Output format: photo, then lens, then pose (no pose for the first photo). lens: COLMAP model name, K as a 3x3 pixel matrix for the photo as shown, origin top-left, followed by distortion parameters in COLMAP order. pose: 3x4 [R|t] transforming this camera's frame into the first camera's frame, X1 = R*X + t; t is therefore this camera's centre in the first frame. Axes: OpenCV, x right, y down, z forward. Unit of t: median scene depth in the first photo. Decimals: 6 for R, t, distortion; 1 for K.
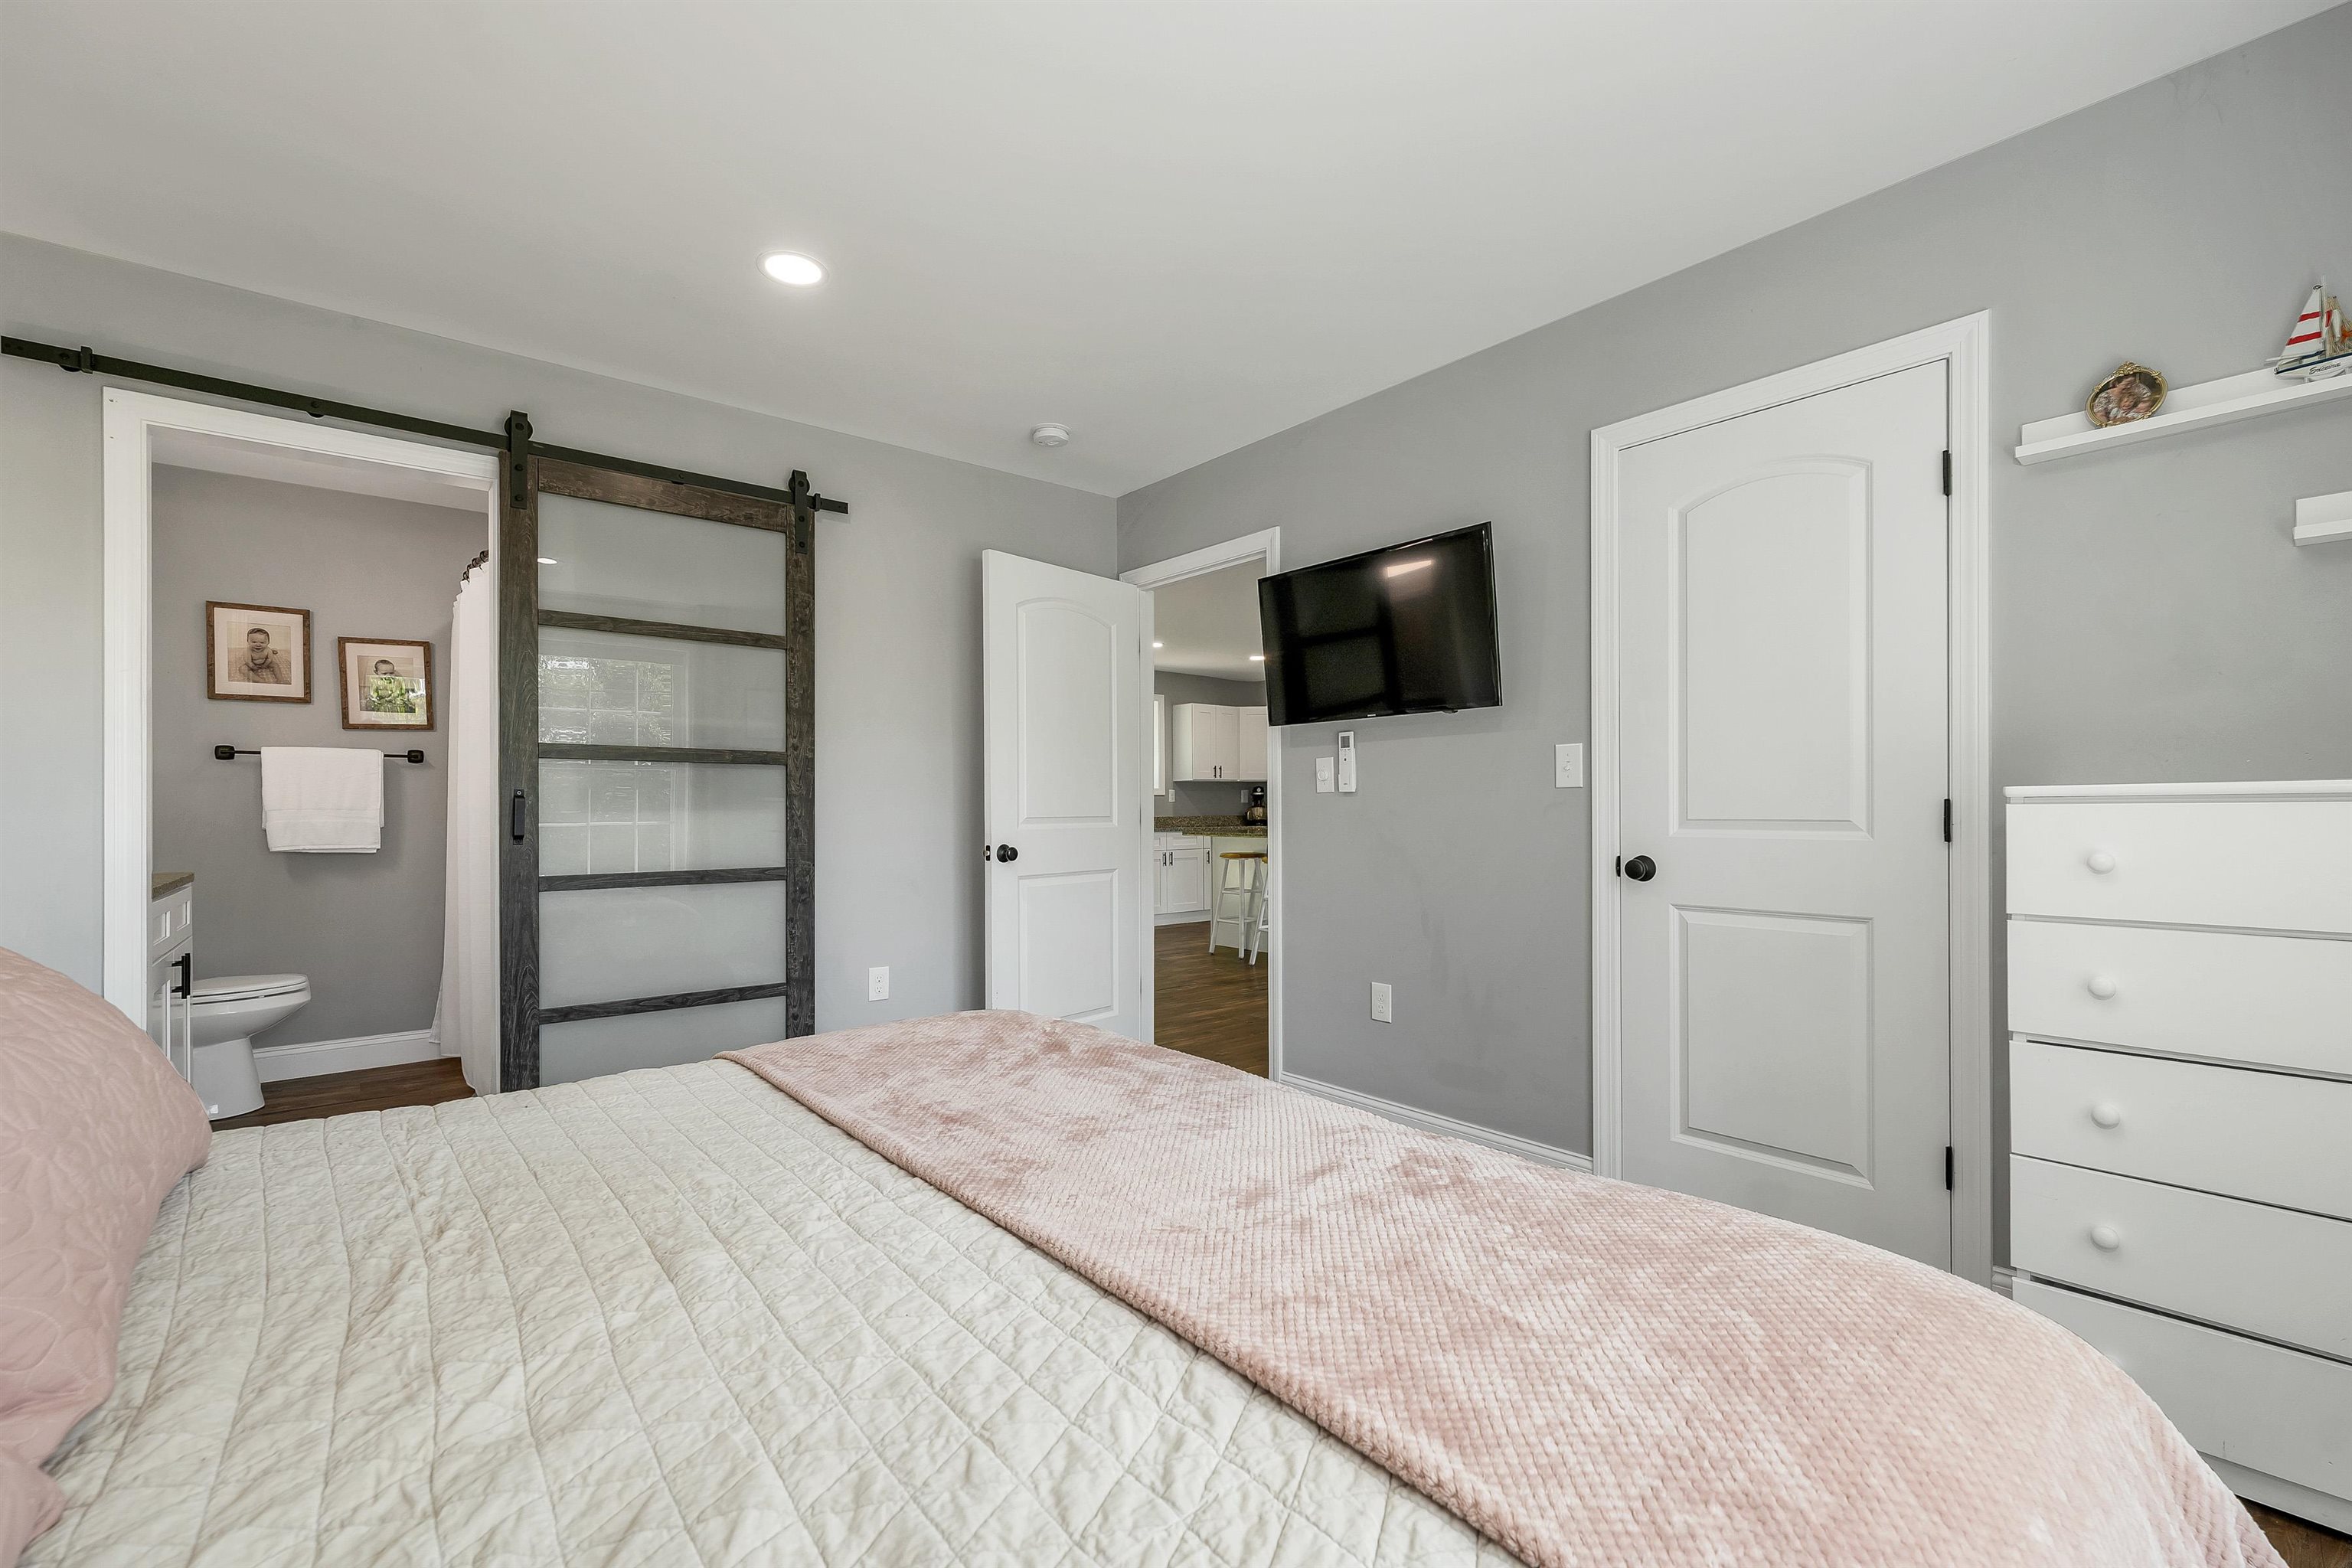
lens RADIAL K [[1004.1, 0, 1183.2], [0, 1004.1, 817.3], [0, 0, 1]] dist [0.001864, 0.000242]
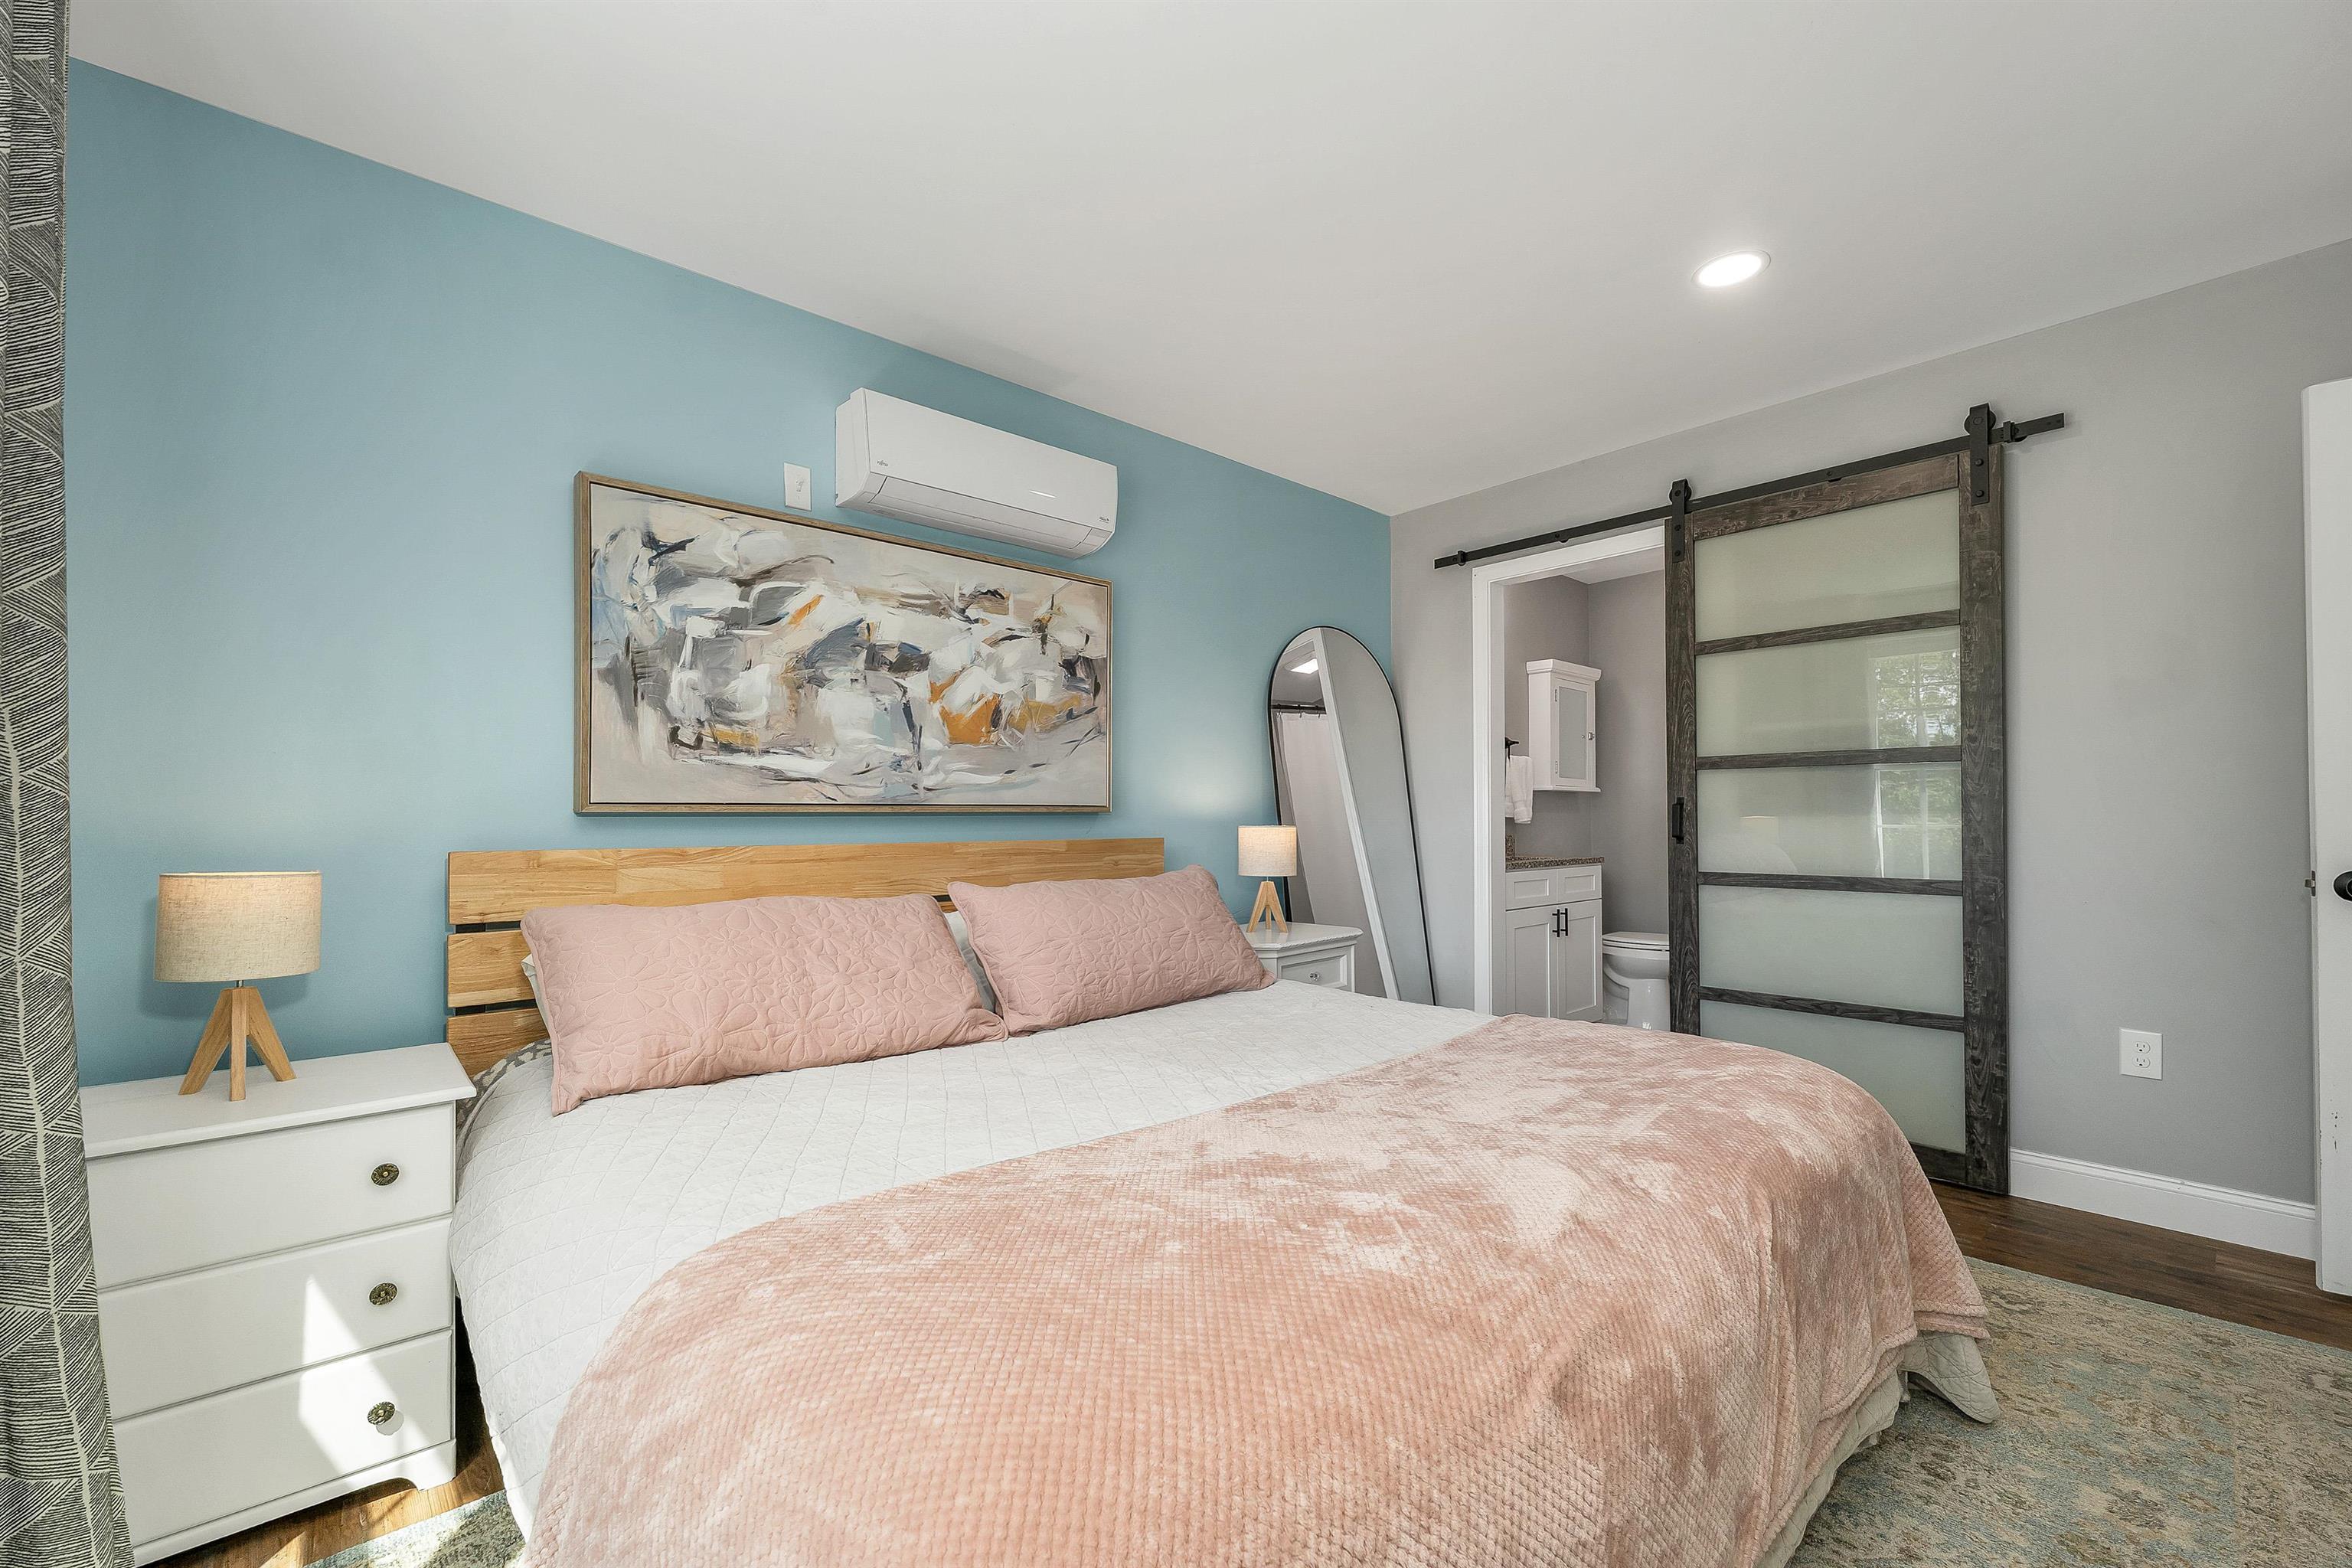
lens RADIAL K [[1004.1, 0, 1183.2], [0, 1004.1, 817.3], [0, 0, 1]] dist [0.001864, 0.000242]
pose [[0.031604, 0.002940, -0.999496, 0.418673], [-0.000201, 0.999996, 0.002936, -0.006275], [0.999500, 0.000108, 0.031605, 0.306707]]
